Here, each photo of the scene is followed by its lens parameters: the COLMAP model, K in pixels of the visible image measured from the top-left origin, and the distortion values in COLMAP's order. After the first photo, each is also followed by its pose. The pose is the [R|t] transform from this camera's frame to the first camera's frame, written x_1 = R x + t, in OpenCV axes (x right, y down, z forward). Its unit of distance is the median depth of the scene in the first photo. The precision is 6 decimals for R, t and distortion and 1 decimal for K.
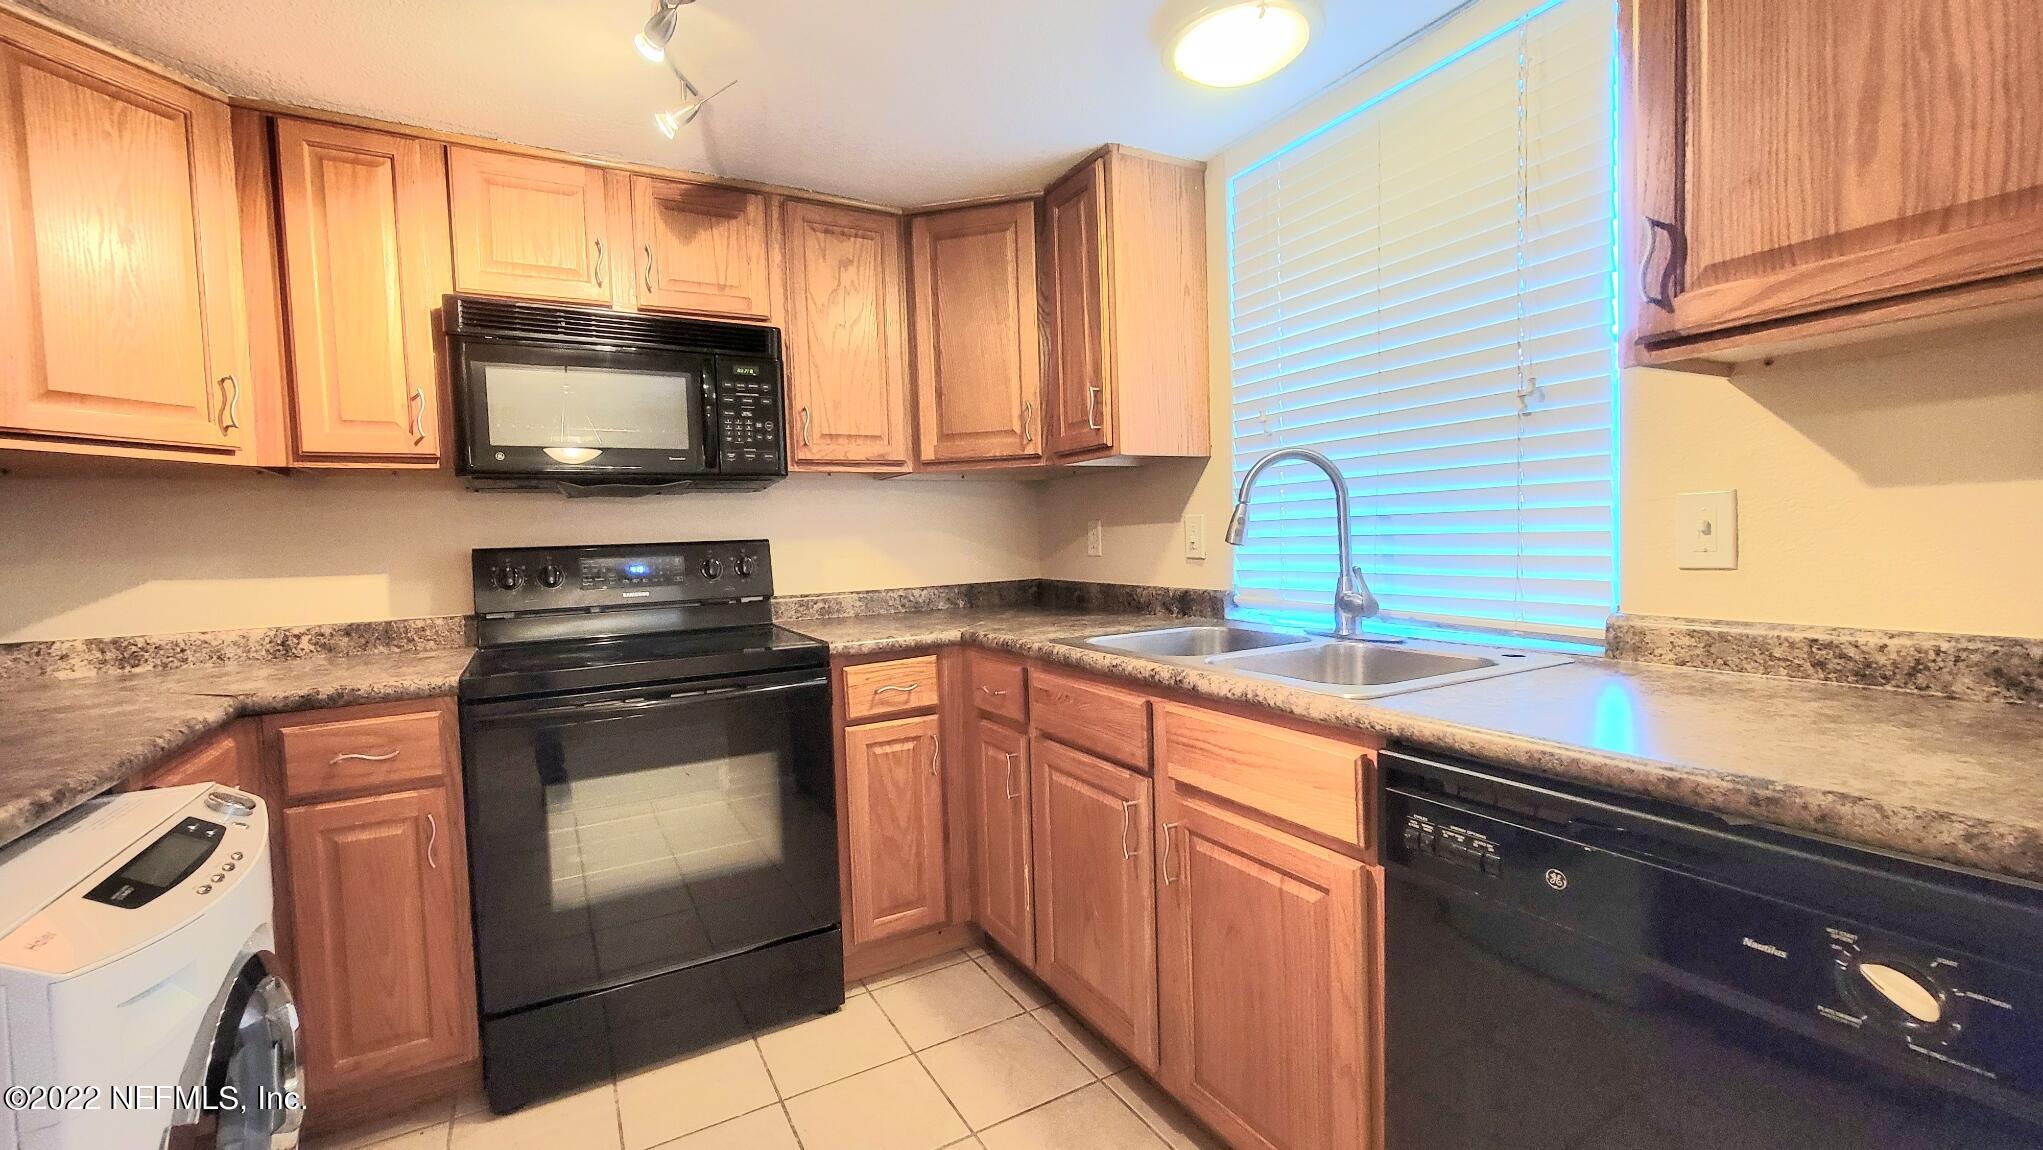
lens RADIAL K [[828.6, 0, 1017.2], [0, 828.6, 571.8], [0, 0, 1]] dist [-0.002389, 0.000302]
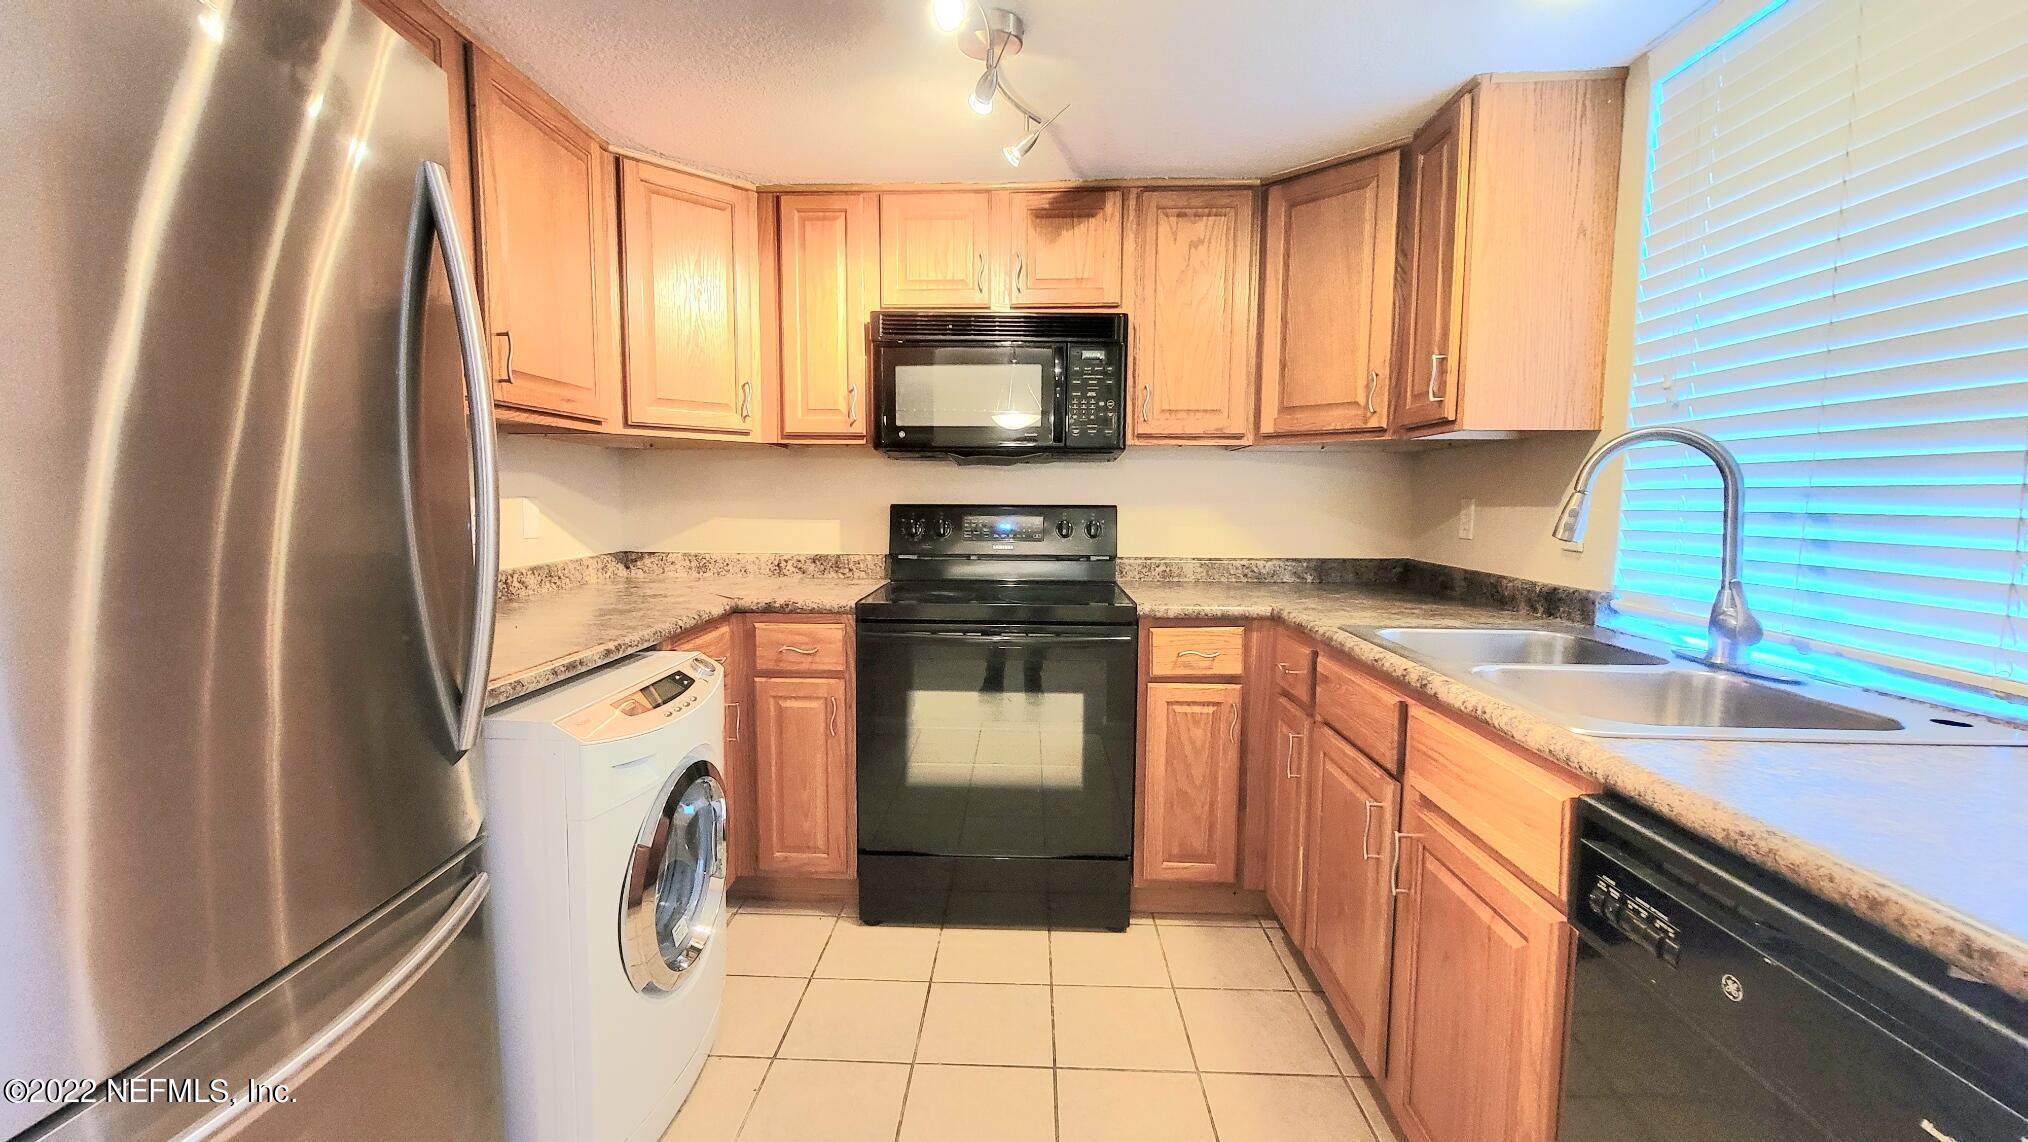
lens RADIAL K [[822.5, 0, 1004.6], [0, 822.5, 567.1], [0, 0, 1]] dist [-0.002389, 0.000302]
pose [[0.855594, 0.081364, -0.511213, 0.185026], [-0.057529, 0.996398, 0.062302, -0.022397], [0.514441, -0.023896, 0.857193, -0.022929]]
